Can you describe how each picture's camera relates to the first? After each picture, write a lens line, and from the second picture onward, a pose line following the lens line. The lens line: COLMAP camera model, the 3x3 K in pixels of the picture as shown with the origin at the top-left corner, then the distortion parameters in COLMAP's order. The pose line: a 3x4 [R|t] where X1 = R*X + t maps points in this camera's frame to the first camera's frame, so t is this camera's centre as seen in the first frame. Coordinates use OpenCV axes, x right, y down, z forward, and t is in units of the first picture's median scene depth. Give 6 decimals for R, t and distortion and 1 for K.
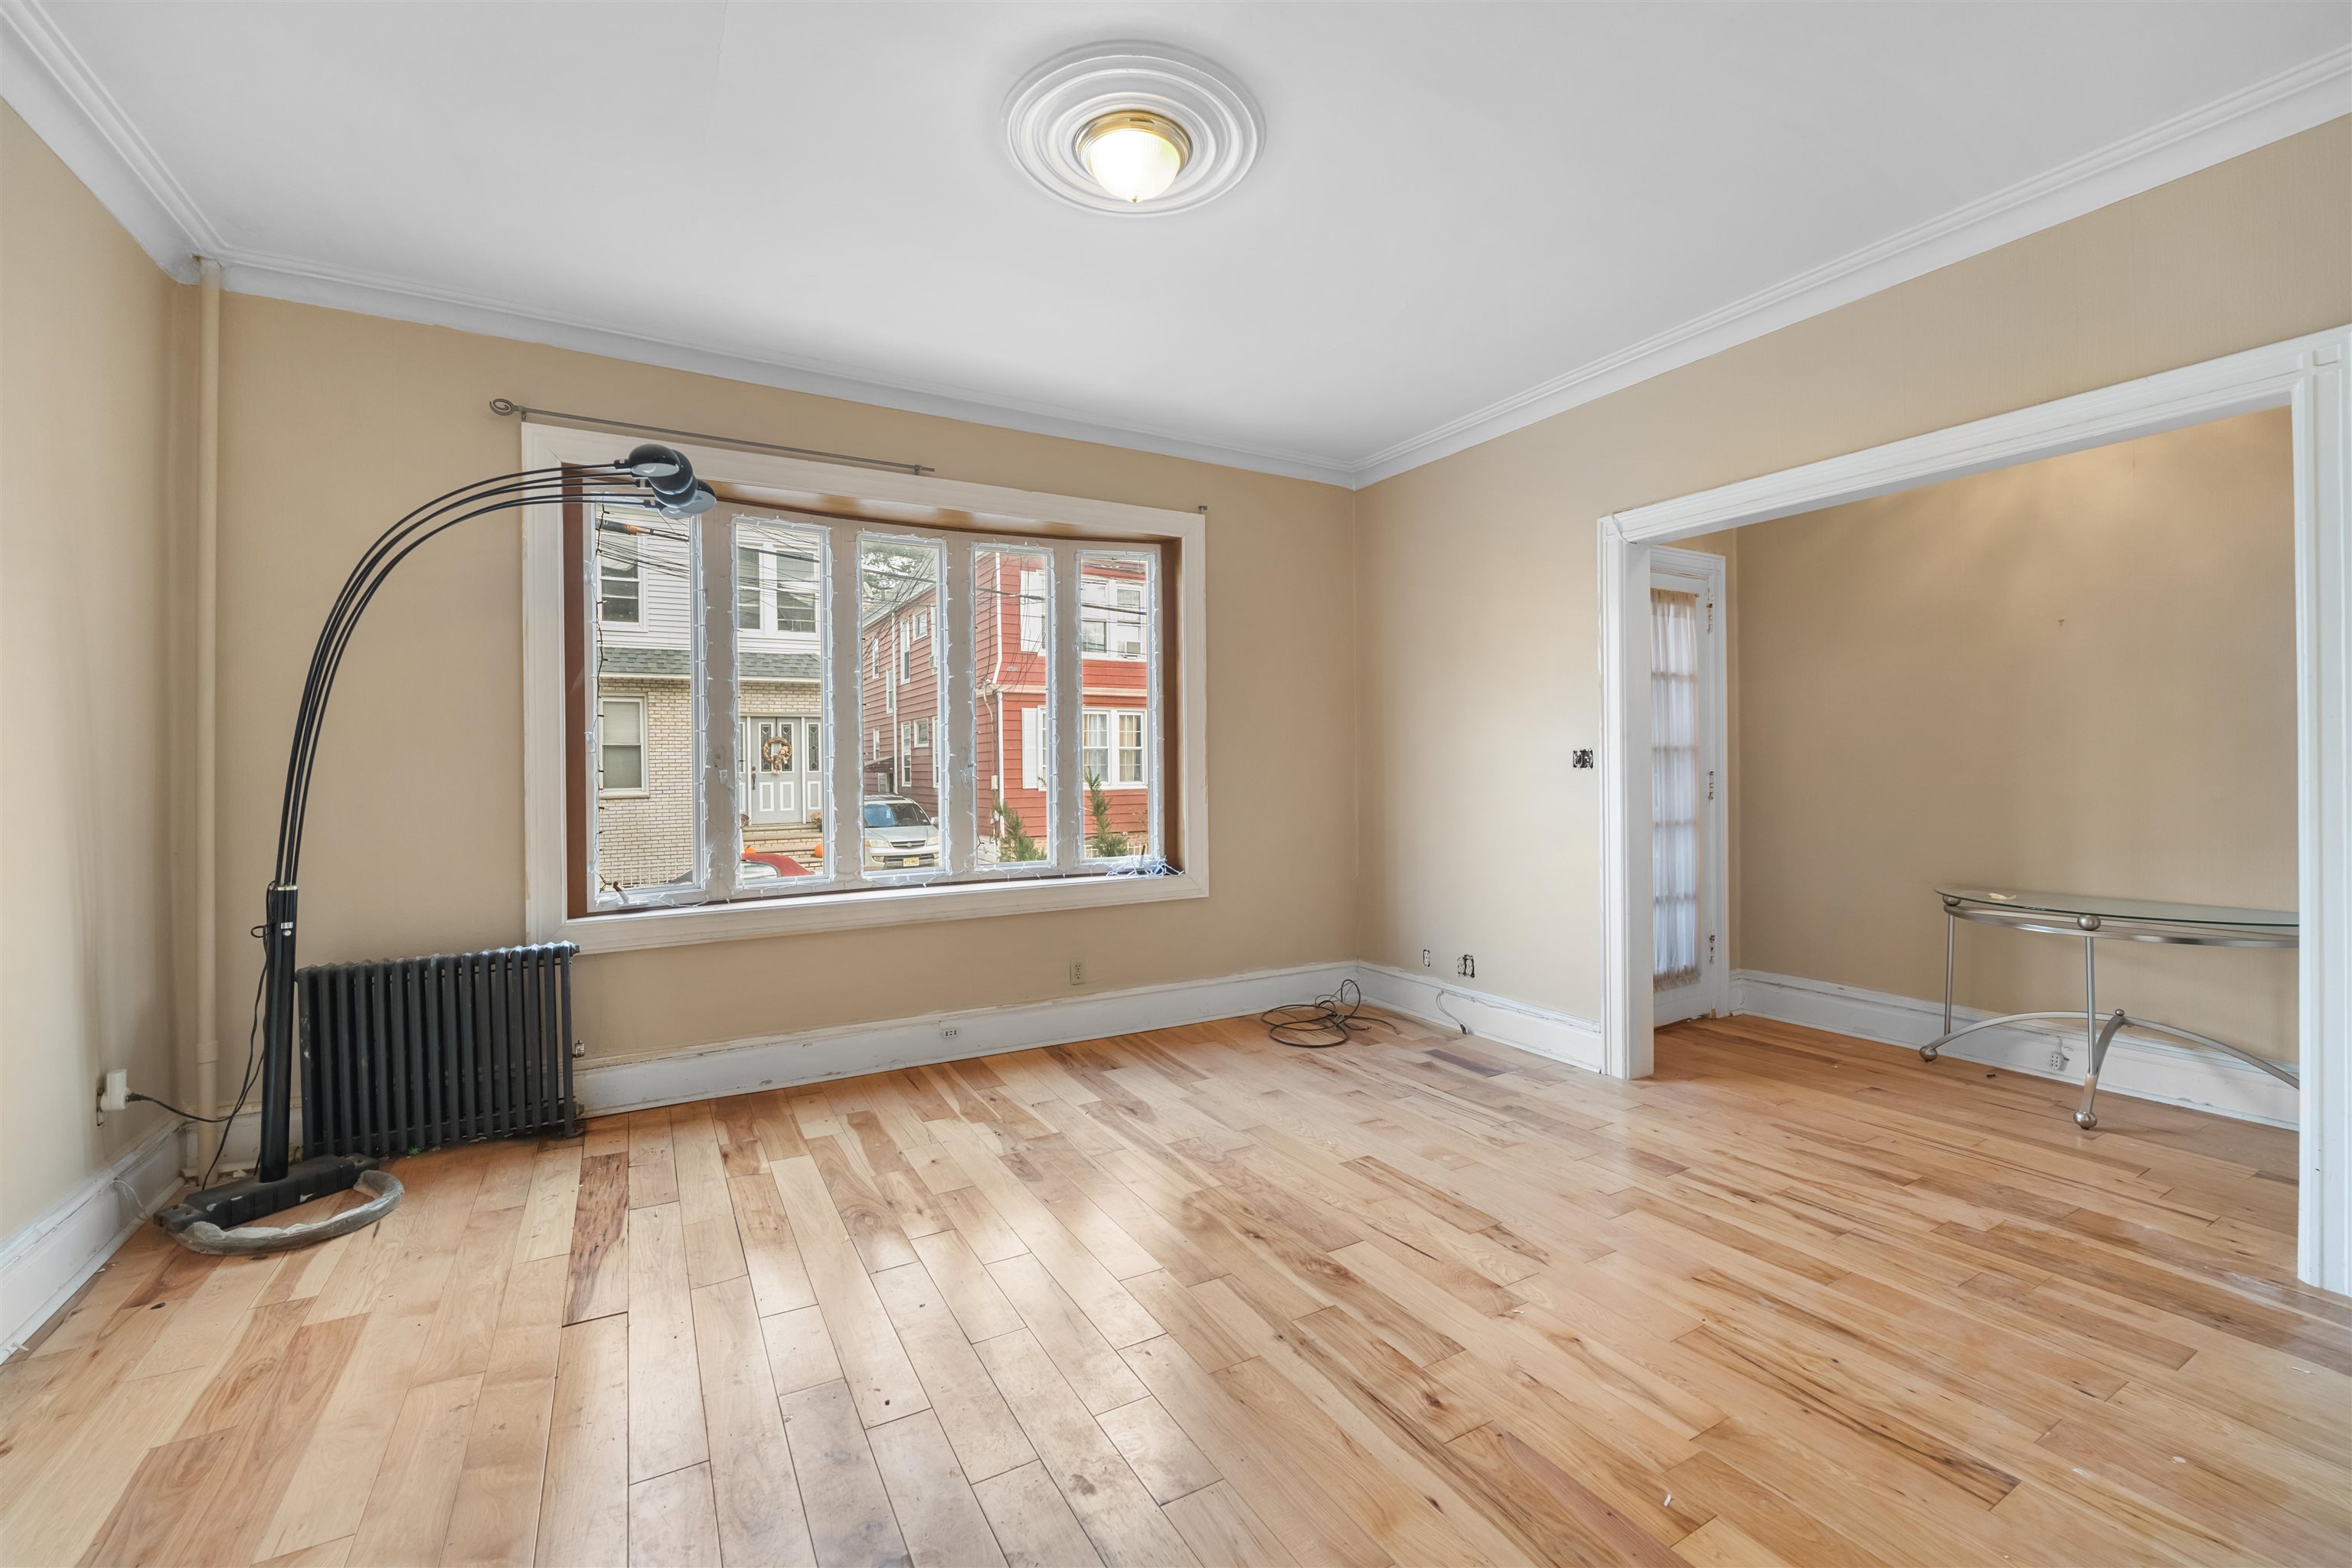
lens RADIAL K [[958.5, 0, 1162.4], [0, 958.5, 778.0], [0, 0, 1]] dist [-0.007466, -0.003893]
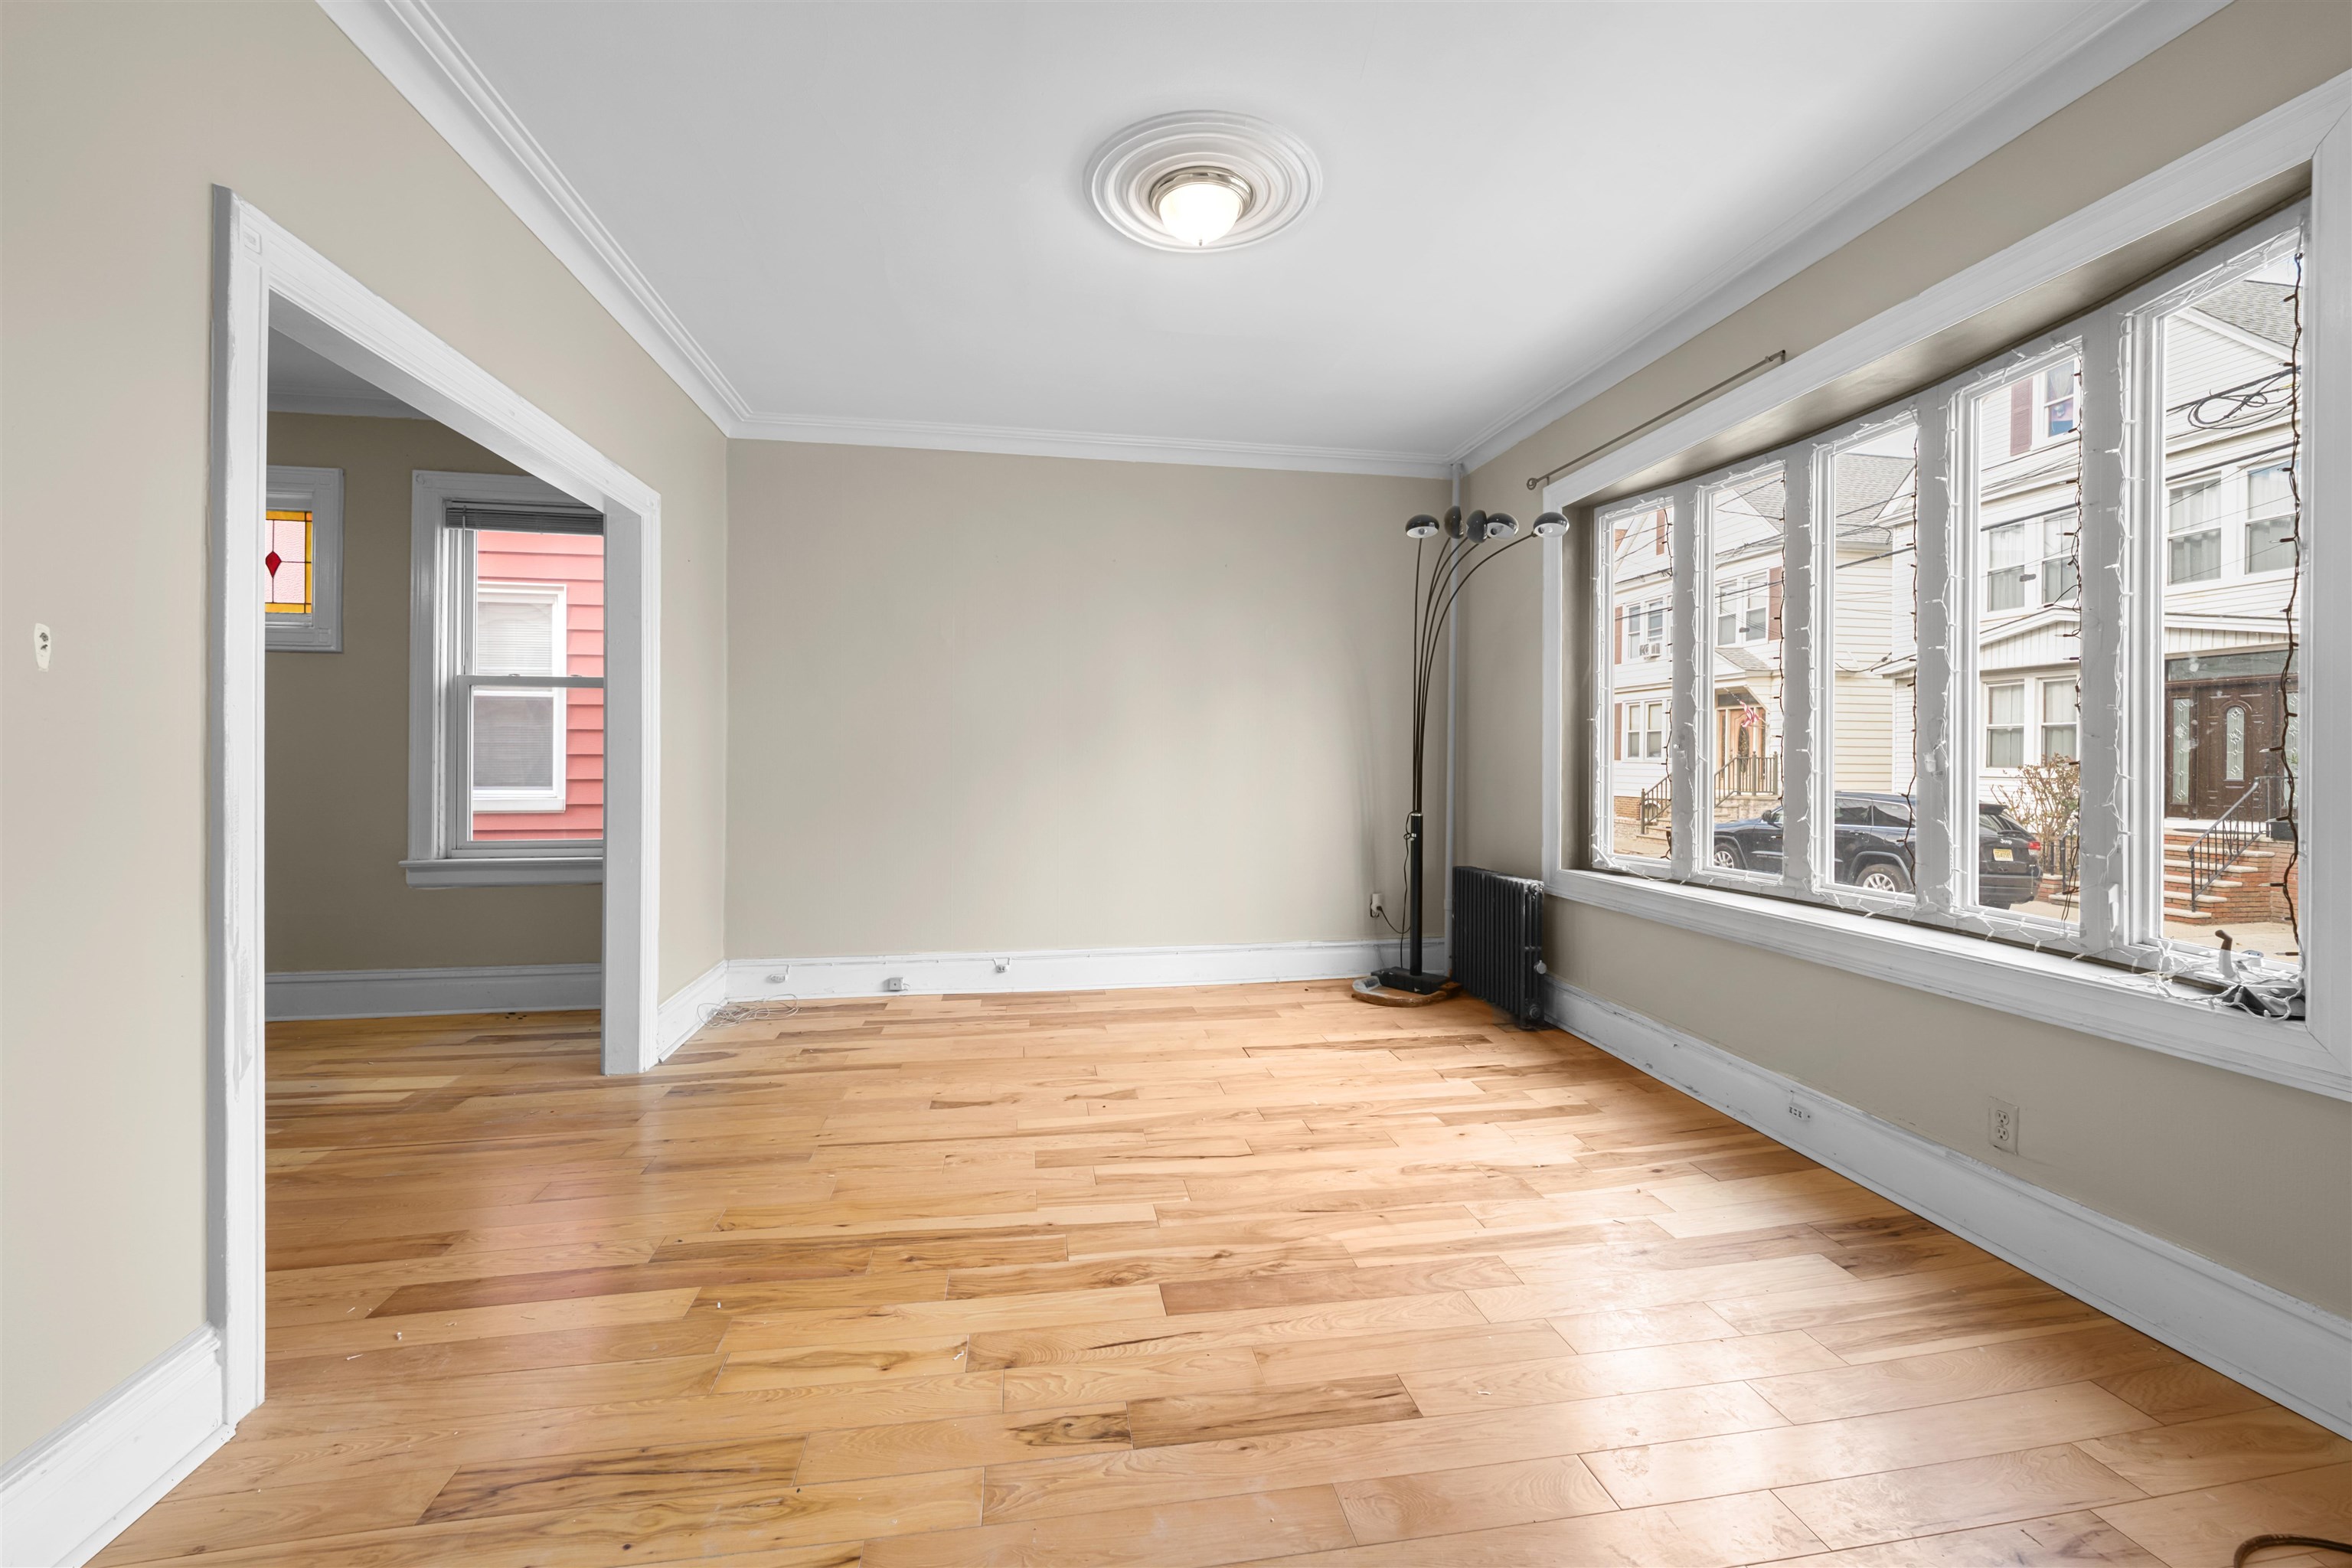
lens RADIAL K [[958.5, 0, 1194.6], [0, 958.5, 757.8], [0, 0, 1]] dist [-0.007466, -0.003893]
pose [[-0.333849, 0.007893, -0.942594, 0.754052], [-0.015100, 0.999792, 0.013720, -0.006487], [0.942506, 0.018813, -0.333660, 0.995738]]
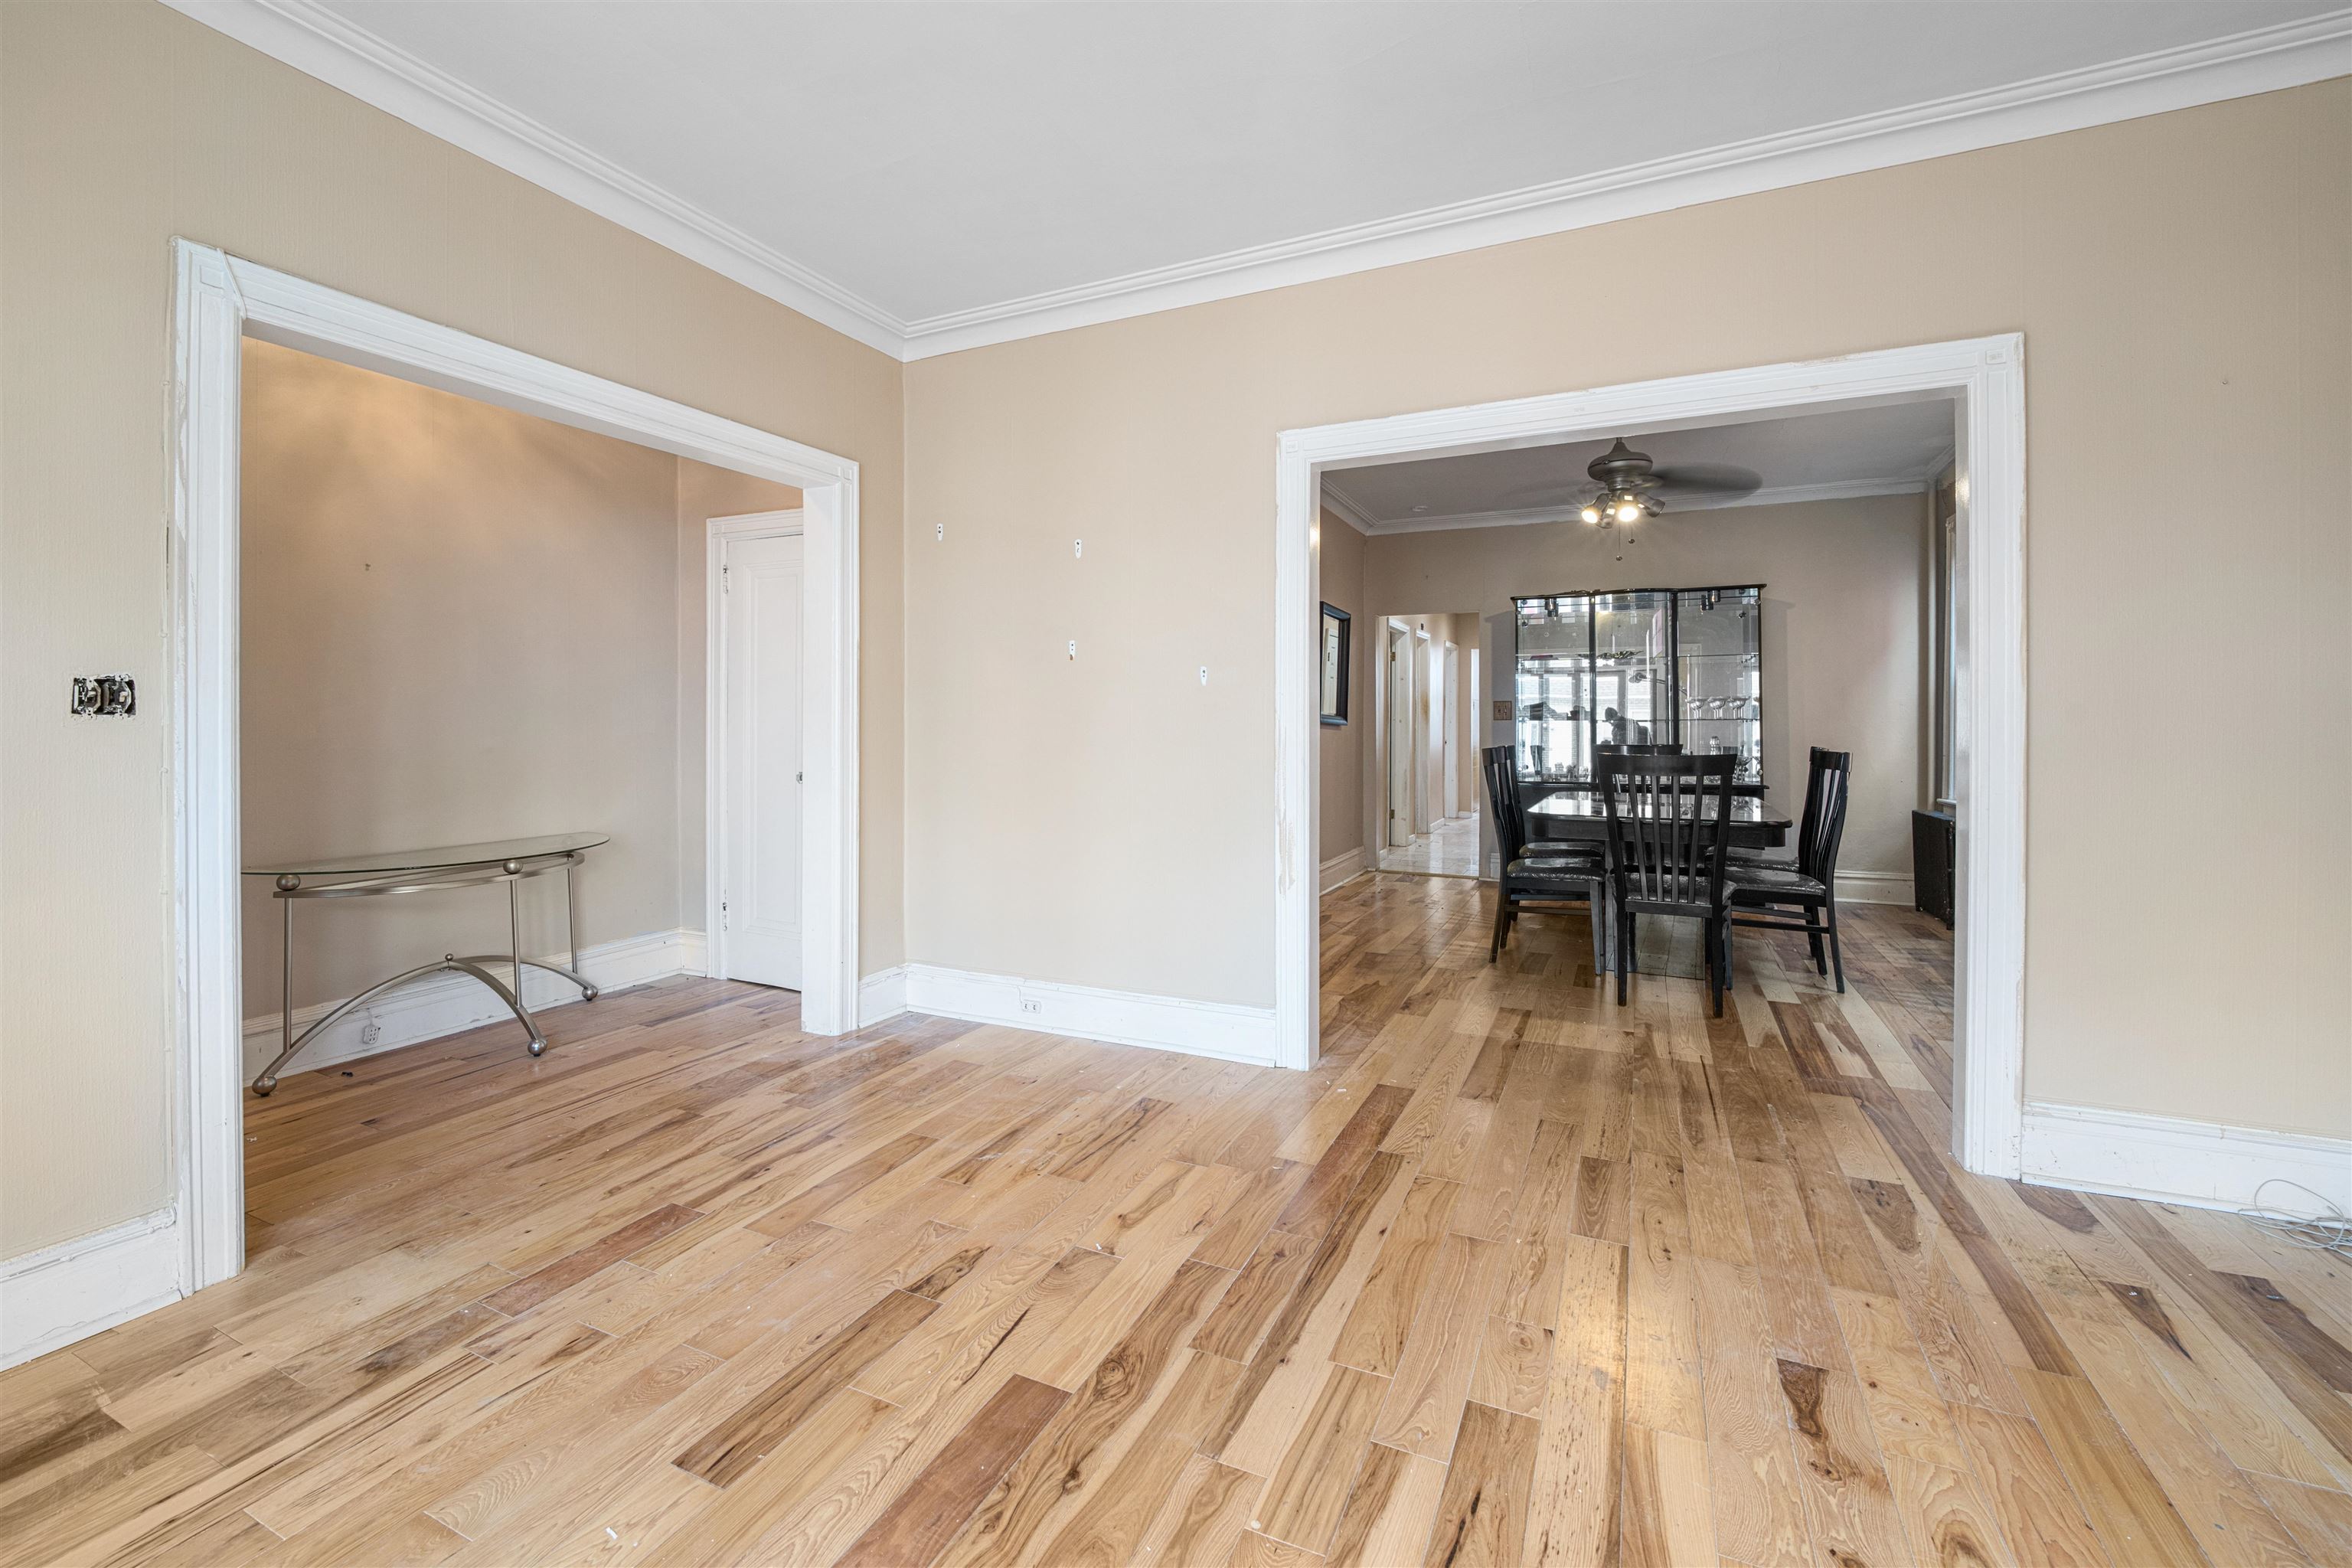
lens RADIAL K [[958.5, 0, 1205.2], [0, 958.5, 730.3], [0, 0, 1]] dist [-0.007466, -0.003893]
pose [[-0.587825, -0.003329, 0.808981, -0.346800], [0.017644, 0.999701, 0.016935, -0.005514], [-0.808796, 0.024228, -0.587591, 0.998970]]
